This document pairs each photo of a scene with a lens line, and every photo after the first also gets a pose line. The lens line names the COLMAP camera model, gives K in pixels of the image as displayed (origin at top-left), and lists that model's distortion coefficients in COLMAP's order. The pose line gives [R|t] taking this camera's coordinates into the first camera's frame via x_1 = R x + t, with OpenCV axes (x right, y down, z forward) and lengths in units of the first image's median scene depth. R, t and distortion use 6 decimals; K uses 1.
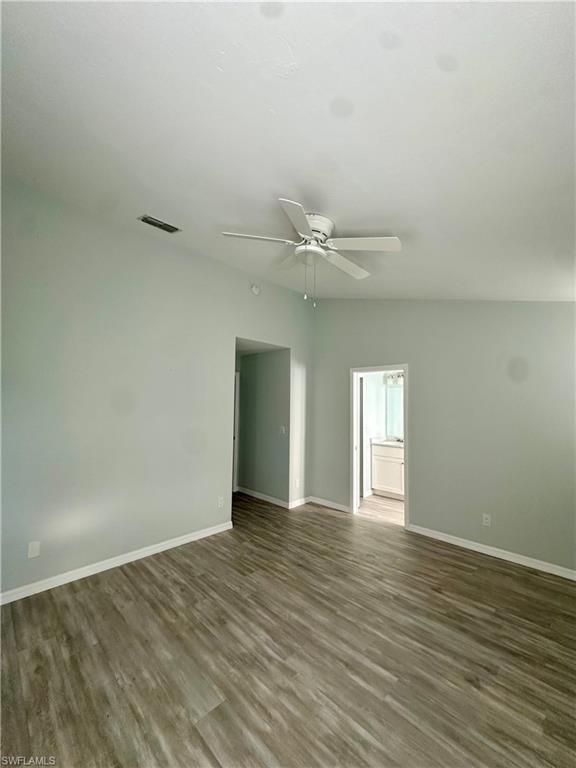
lens RADIAL K [[305.5, 0, 287.7], [0, 305.5, 383.9], [0, 0, 1]] dist [-0.003557, 0.000493]
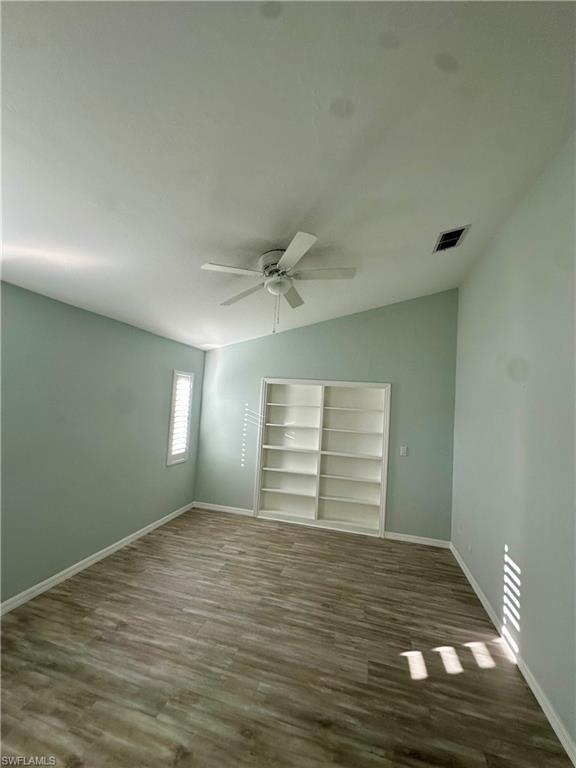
lens RADIAL K [[305.5, 0, 287.2], [0, 305.5, 385.0], [0, 0, 1]] dist [-0.003557, 0.000493]
pose [[-0.866913, -0.094130, -0.489492, 0.603954], [-0.039209, 0.991842, -0.121290, 0.081909], [0.496916, -0.085955, -0.863531, 2.109509]]
